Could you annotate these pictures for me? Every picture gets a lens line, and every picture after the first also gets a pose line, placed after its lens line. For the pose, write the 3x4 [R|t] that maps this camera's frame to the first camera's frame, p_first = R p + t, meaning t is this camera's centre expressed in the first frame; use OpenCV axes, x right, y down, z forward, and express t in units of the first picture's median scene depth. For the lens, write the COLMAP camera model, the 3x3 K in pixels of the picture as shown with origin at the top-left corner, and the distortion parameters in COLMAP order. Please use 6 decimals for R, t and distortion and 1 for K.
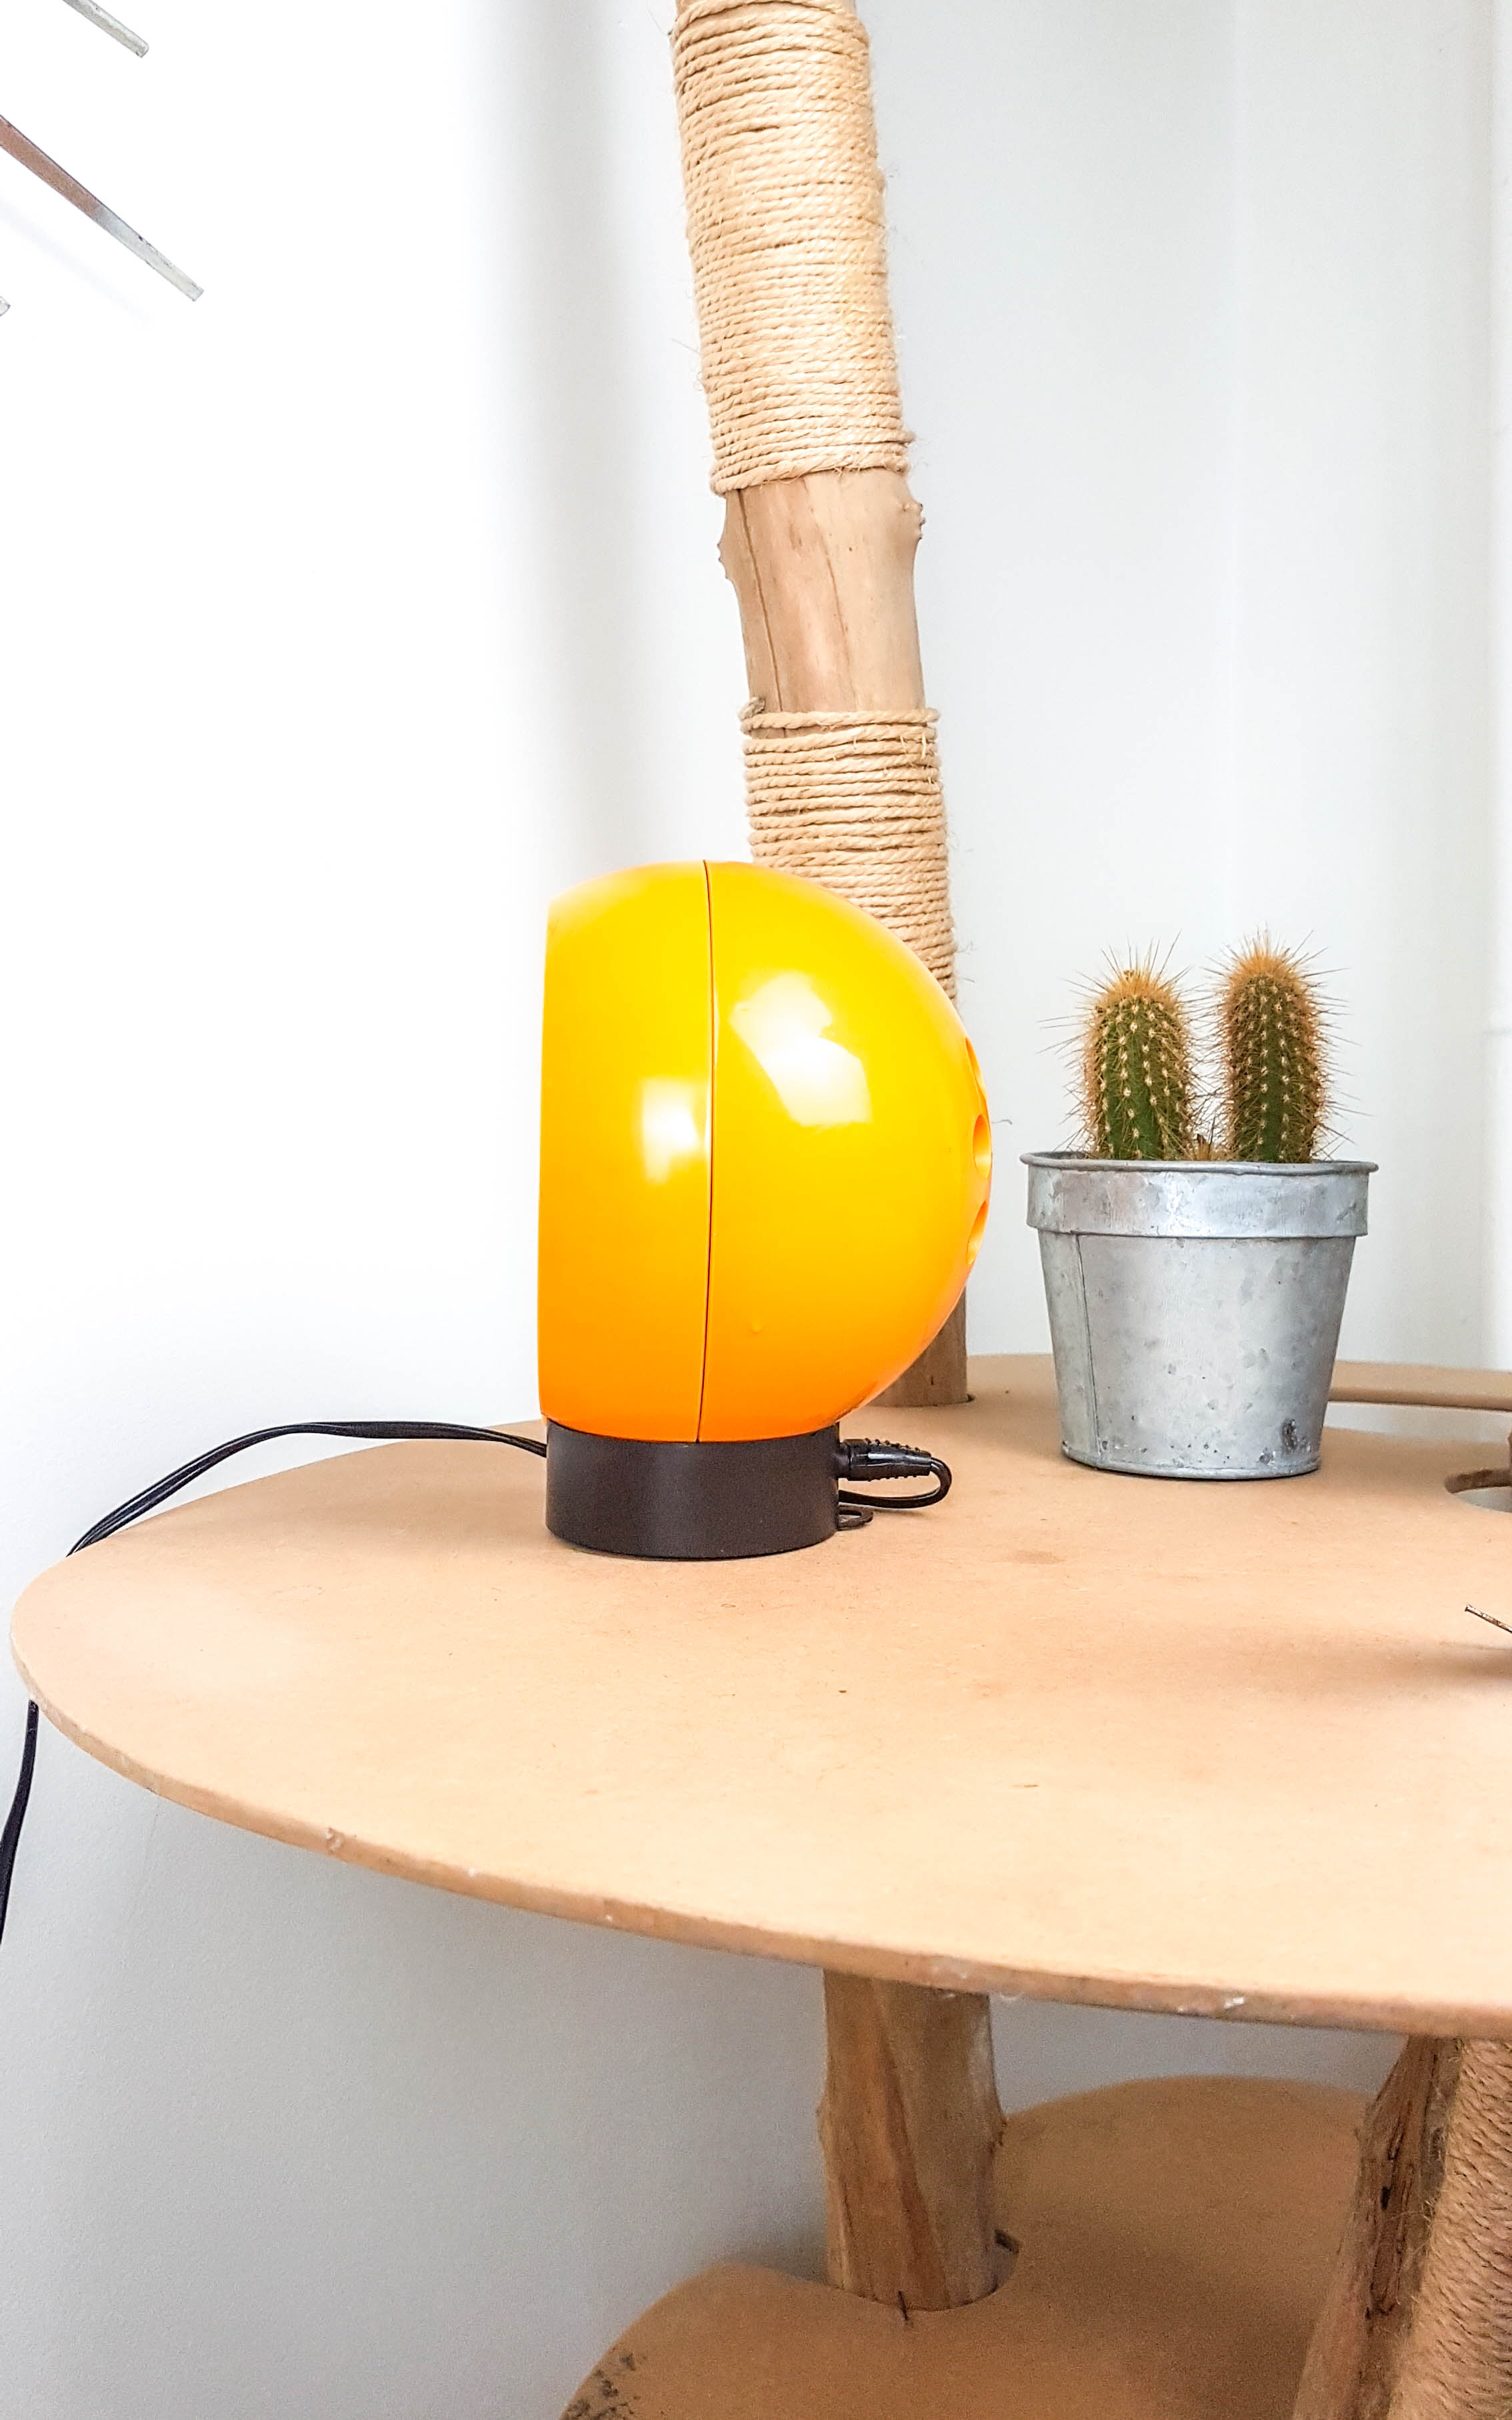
lens RADIAL K [[2295.4, 0, 704.2], [0, 2295.4, 1164.0], [0, 0, 1]] dist [-0.031336, 0.000000]
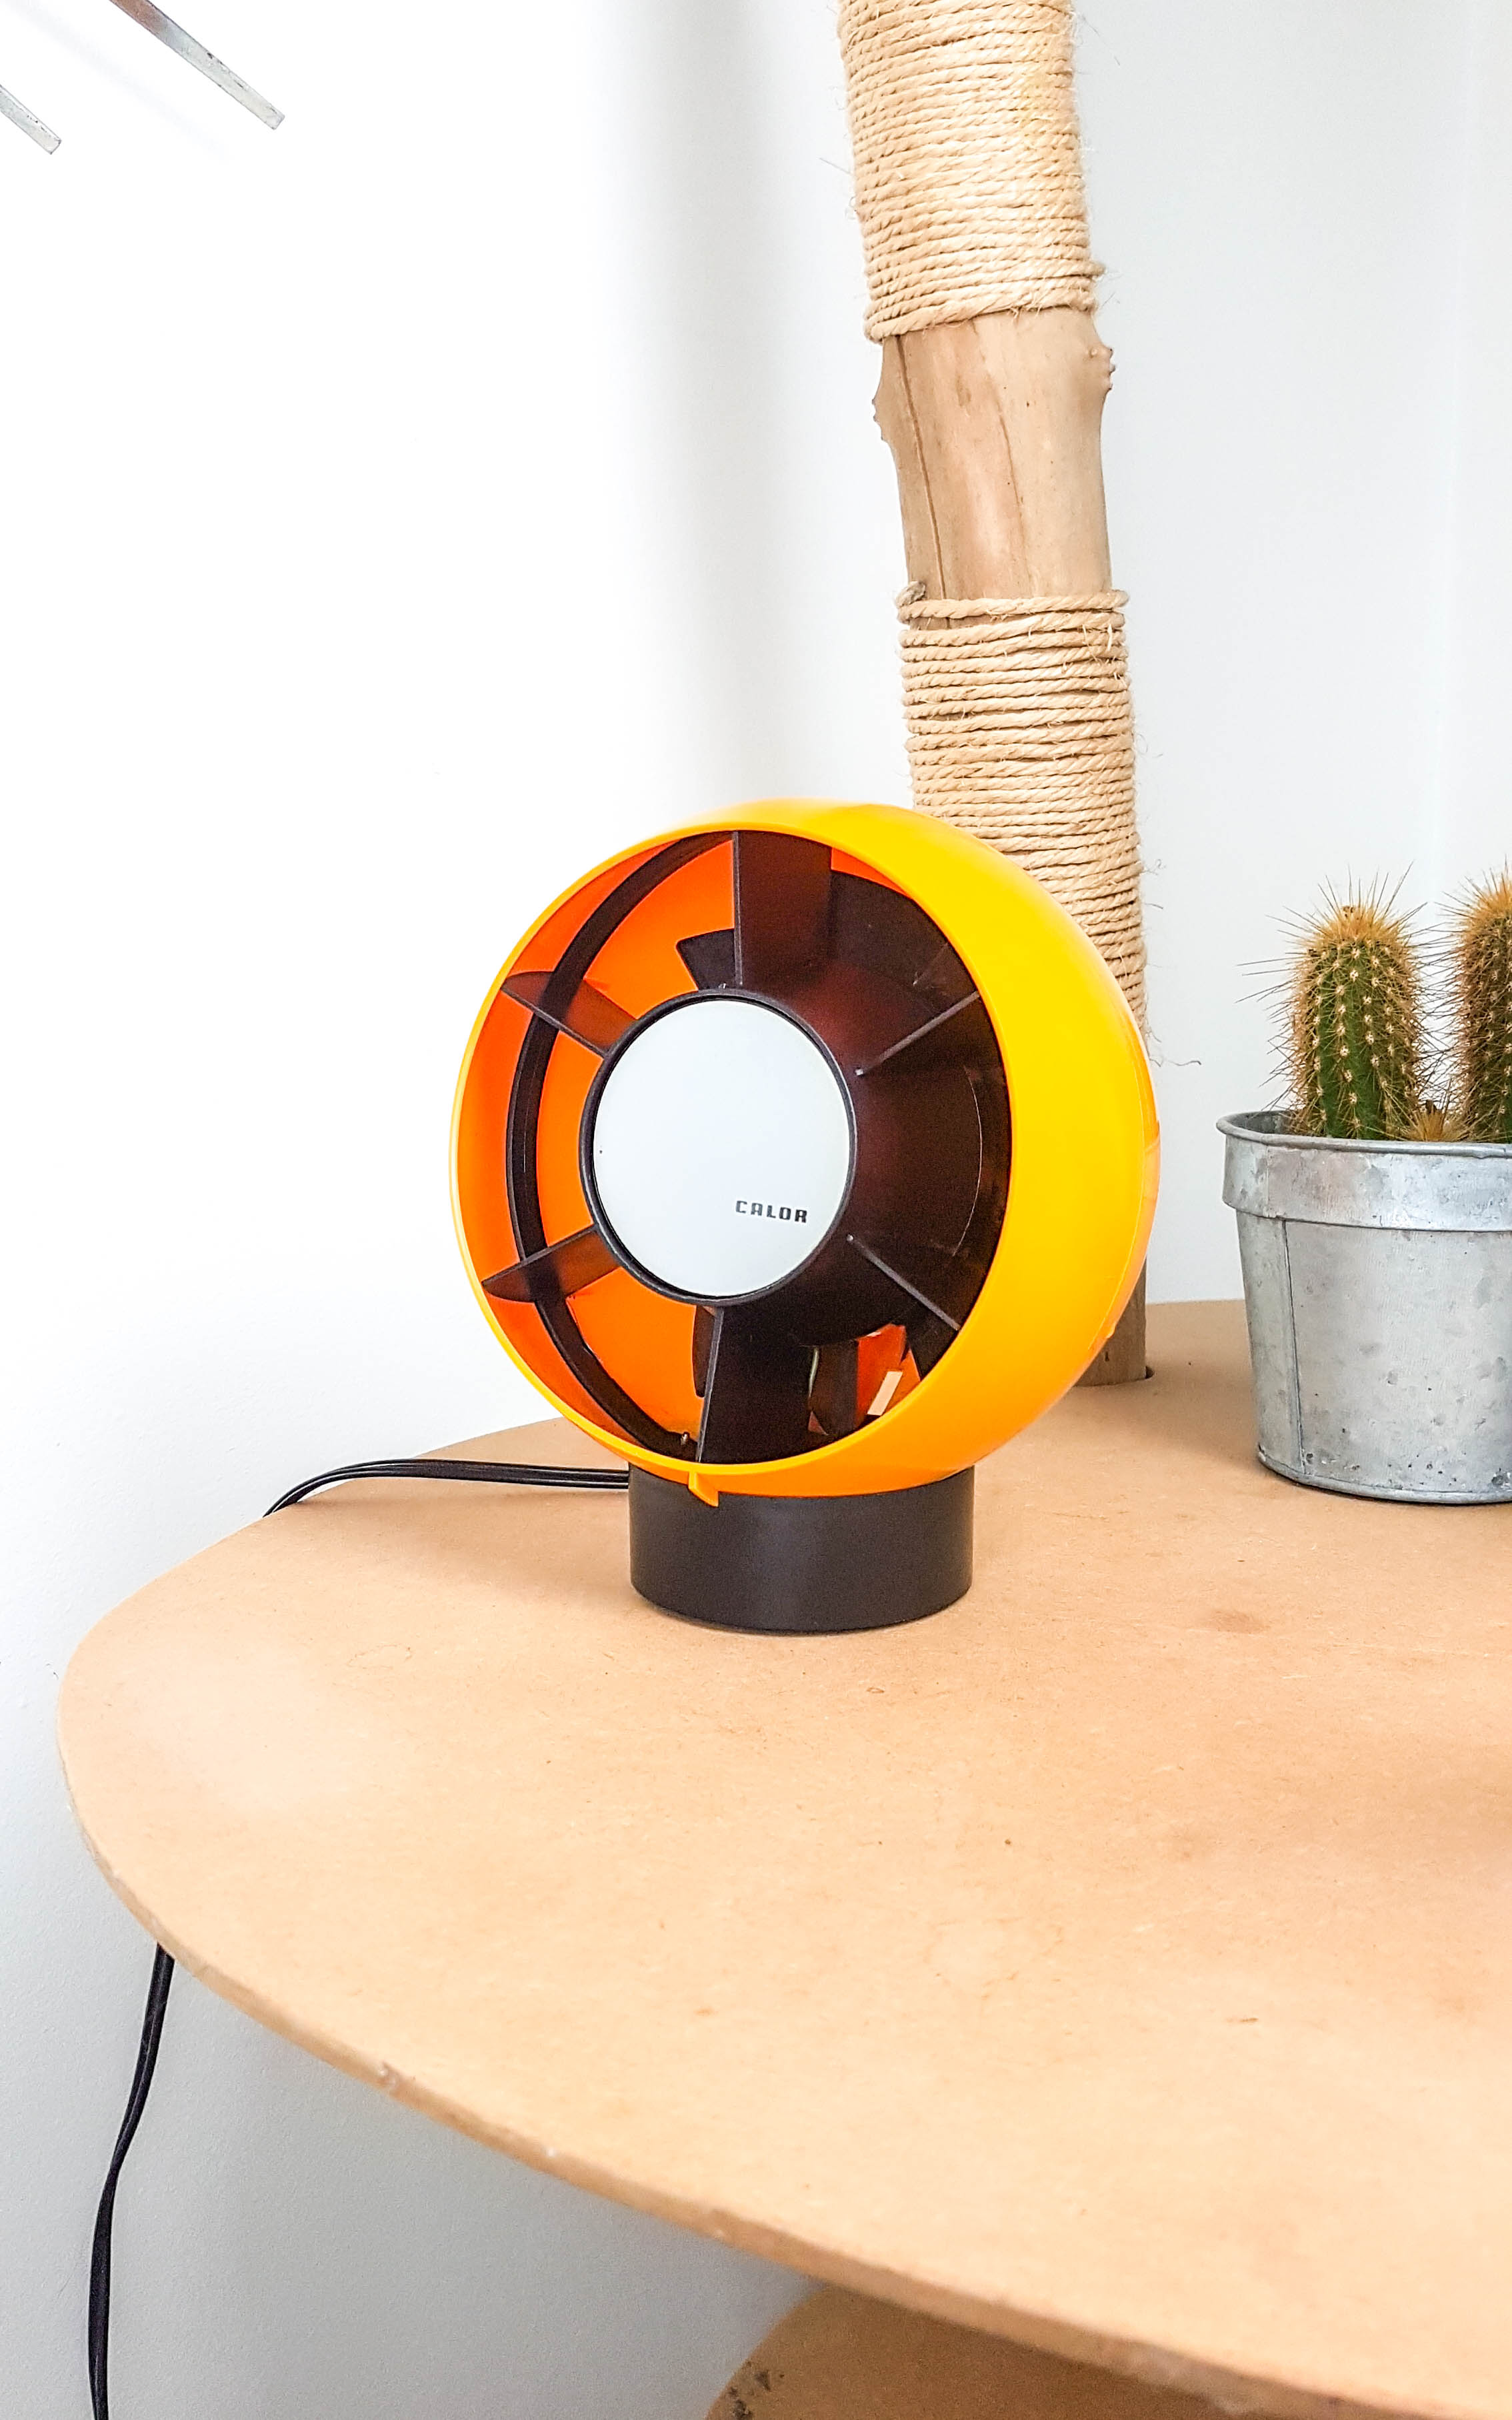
lens RADIAL K [[2295.4, 0, 680.9], [0, 2295.4, 1215.9], [0, 0, 1]] dist [-0.031336, 0.000000]
pose [[0.997096, 0.006812, -0.075844, 0.001270], [0.000133, 0.995833, 0.091196, -0.043885], [0.076149, -0.090942, 0.992941, 0.110673]]
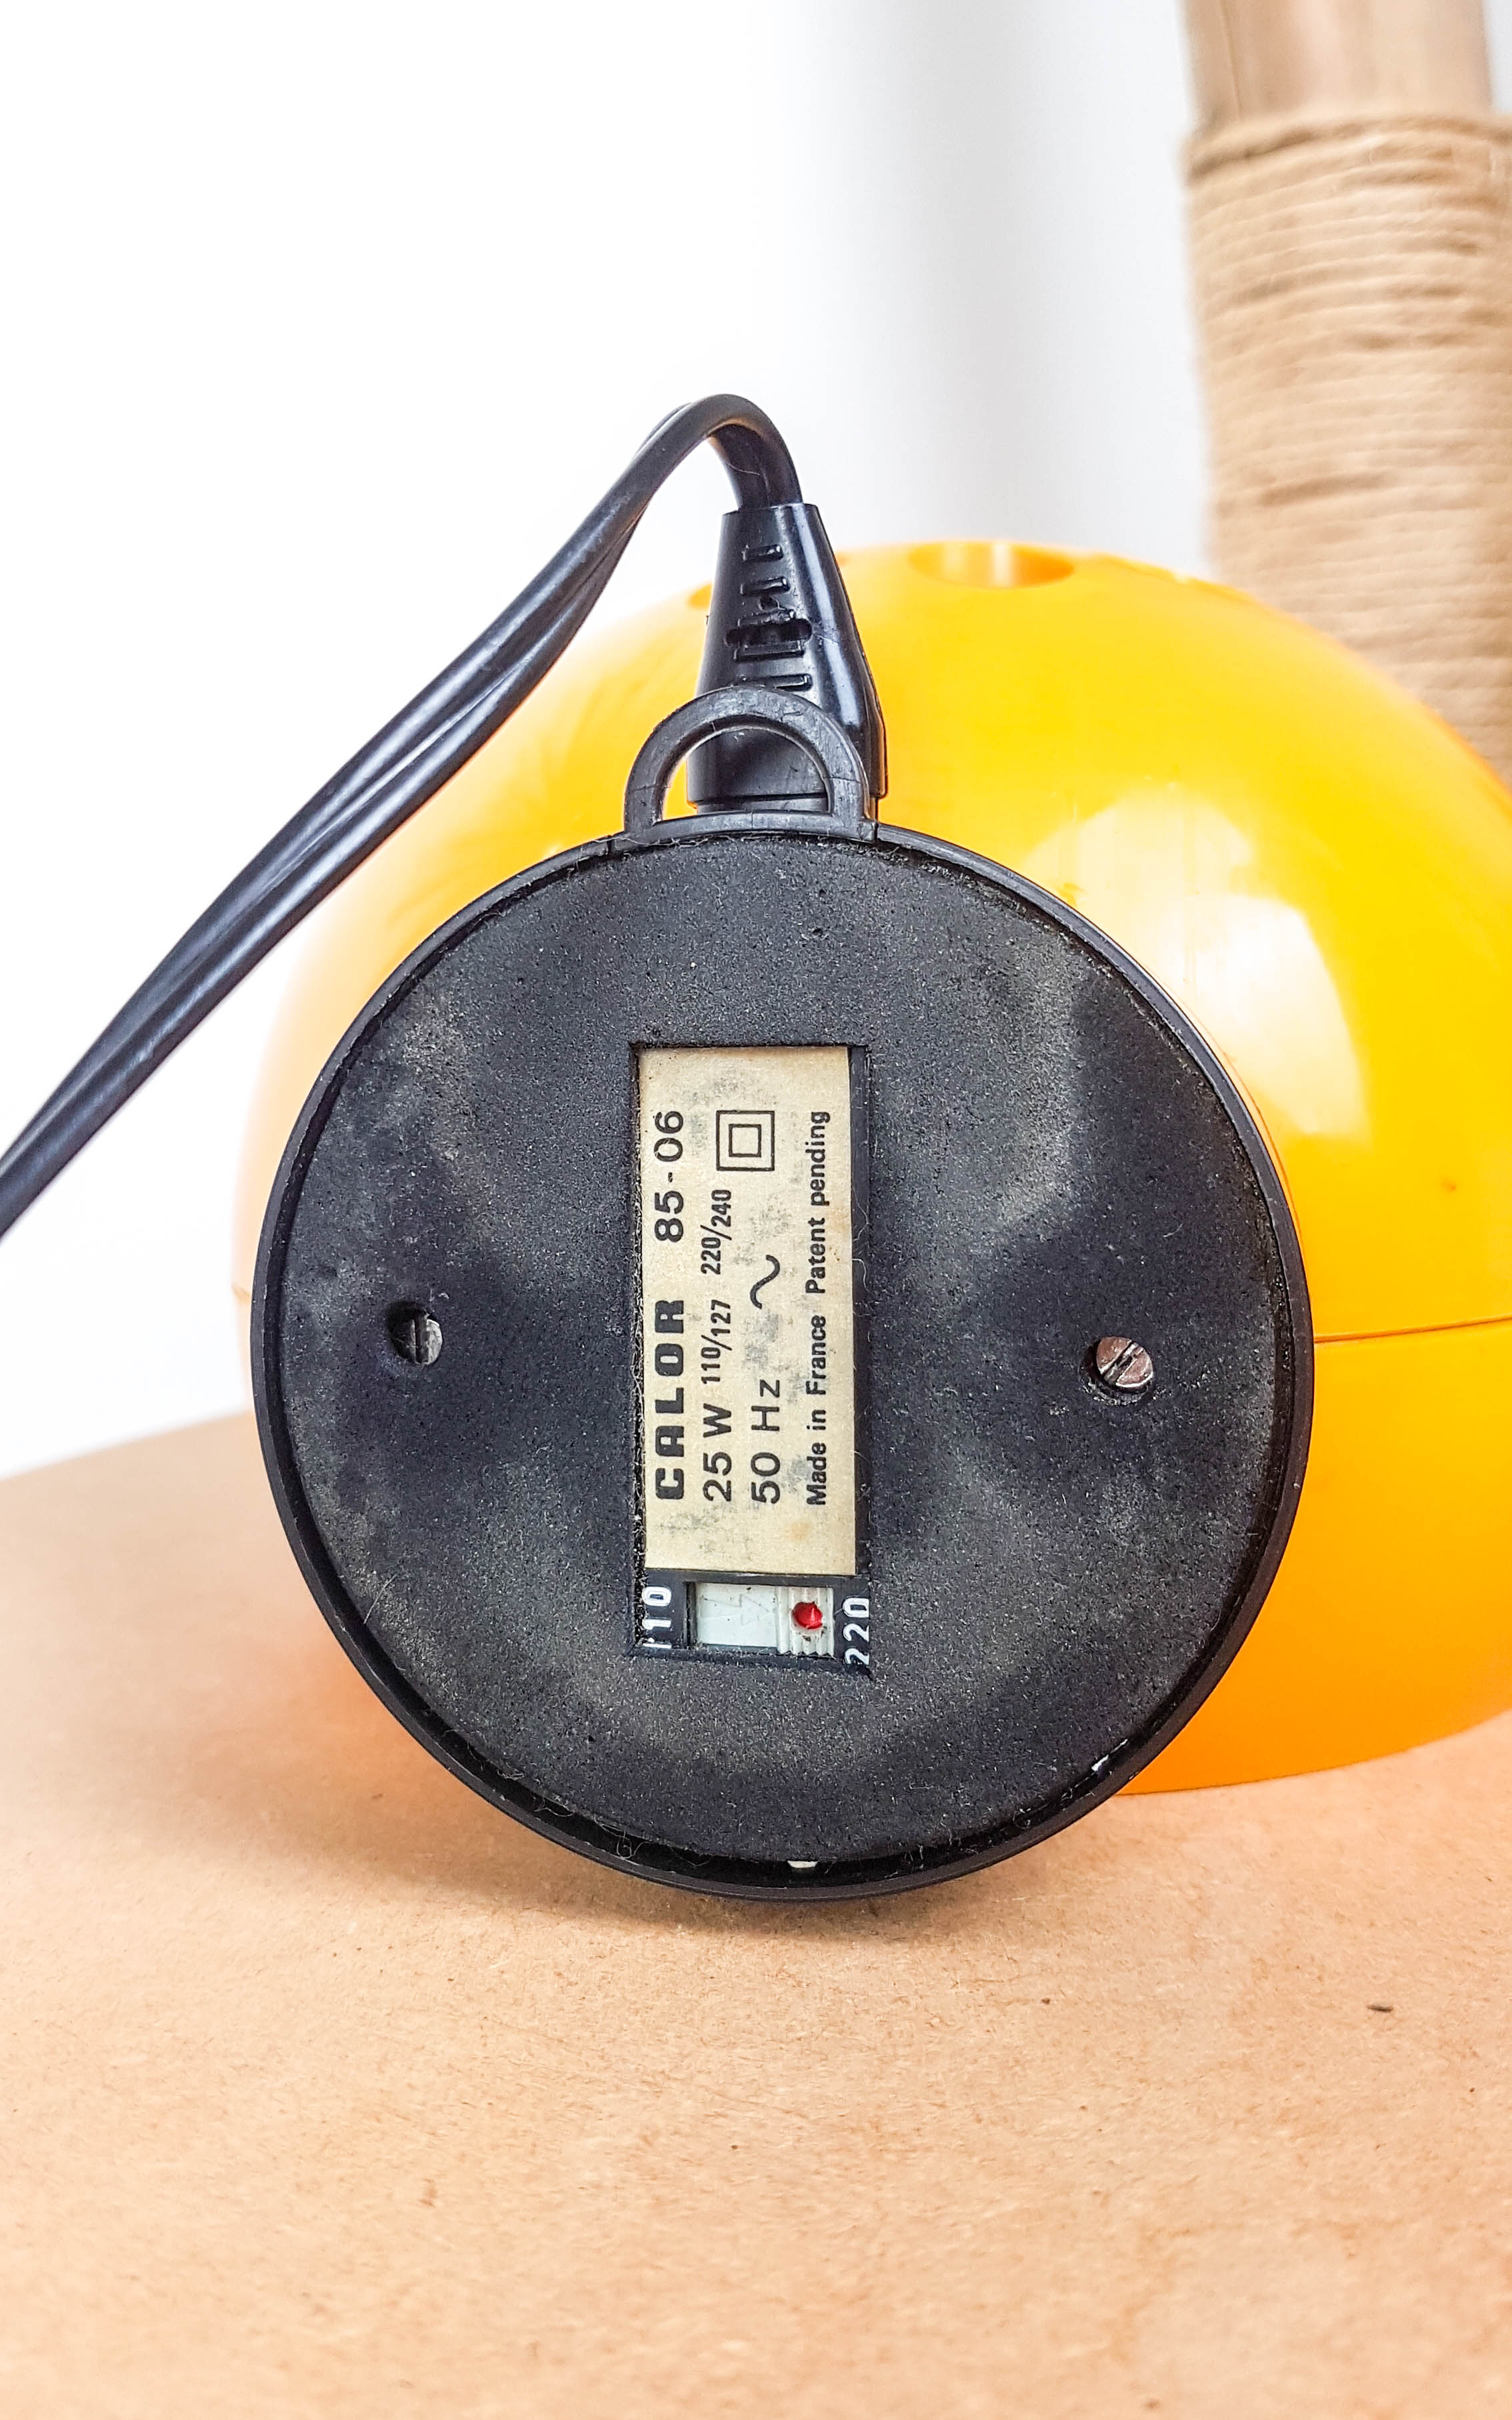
lens RADIAL K [[2343.3, 0, 744.7], [0, 2343.3, 1166.7], [0, 0, 1]] dist [-0.047984, 0.000000]
pose [[0.982334, 0.004307, -0.187085, 0.019957], [0.000075, 0.999726, 0.023412, 0.058655], [0.187134, -0.023012, 0.982065, 0.389735]]
